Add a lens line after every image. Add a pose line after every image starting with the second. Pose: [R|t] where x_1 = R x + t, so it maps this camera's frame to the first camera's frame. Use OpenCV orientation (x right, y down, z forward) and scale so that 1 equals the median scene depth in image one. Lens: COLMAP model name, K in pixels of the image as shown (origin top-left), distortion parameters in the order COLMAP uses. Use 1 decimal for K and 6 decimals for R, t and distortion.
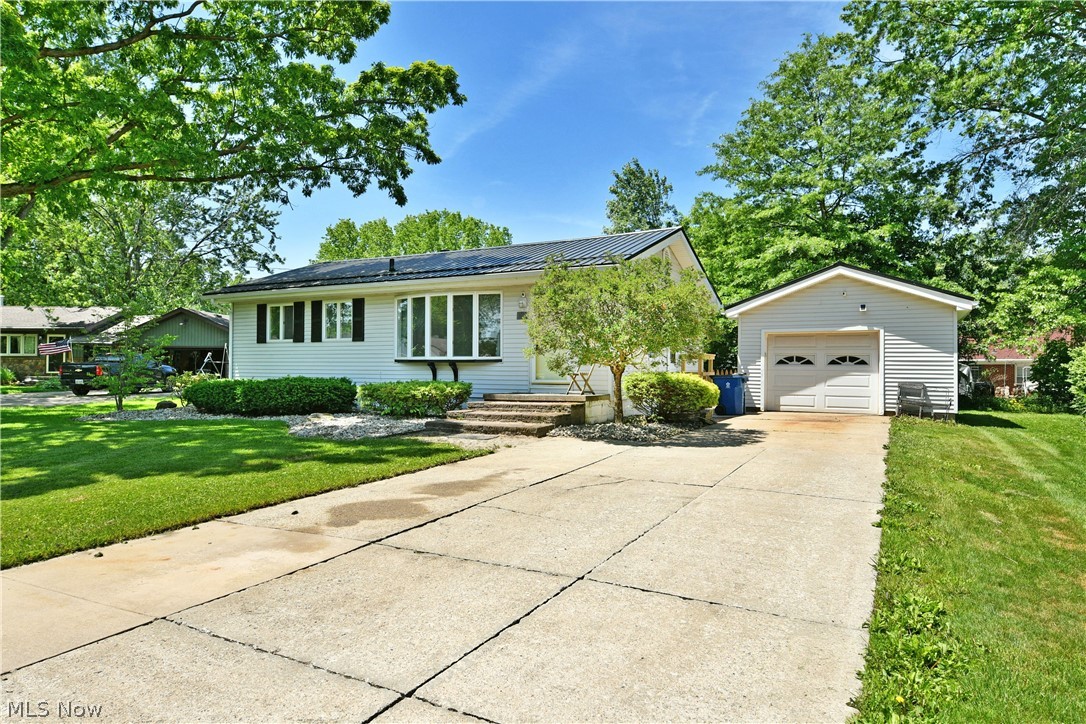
lens RADIAL K [[671.0, 0, 538.5], [0, 671.0, 365.1], [0, 0, 1]] dist [-0.011630, -0.007678]
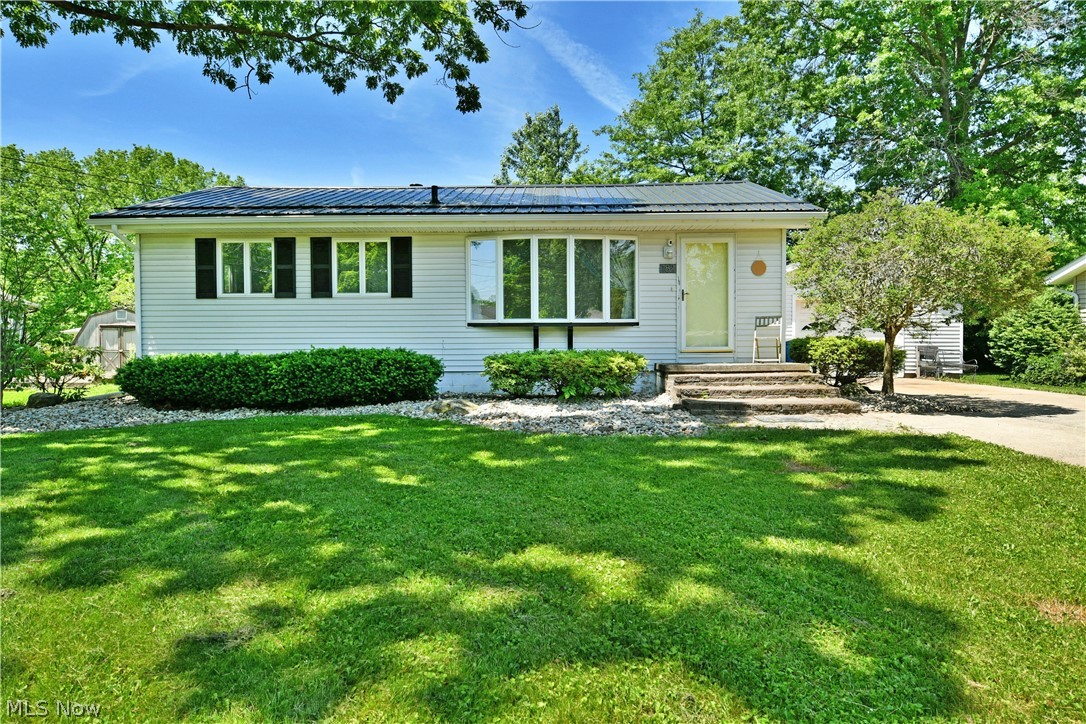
lens RADIAL K [[671.0, 0, 541.3], [0, 671.0, 365.9], [0, 0, 1]] dist [-0.011630, -0.007678]
pose [[0.892896, -0.024578, 0.449592, -0.466243], [0.006024, 0.999072, 0.042653, 0.007880], [-0.450223, -0.035377, 0.892215, 0.301779]]
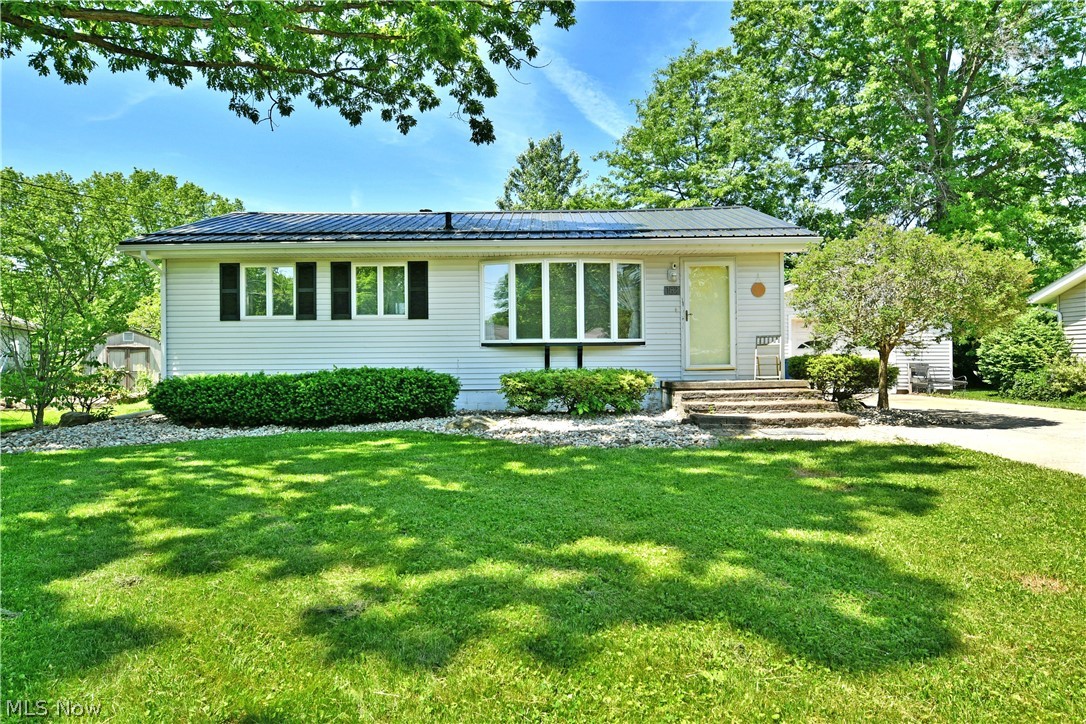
lens RADIAL K [[671.0, 0, 539.5], [0, 671.0, 364.7], [0, 0, 1]] dist [-0.011630, -0.007678]
pose [[0.888776, -0.015064, 0.458094, -0.499522], [0.010823, 0.999871, 0.011881, 0.008018], [-0.458214, -0.005602, 0.888824, 0.281917]]
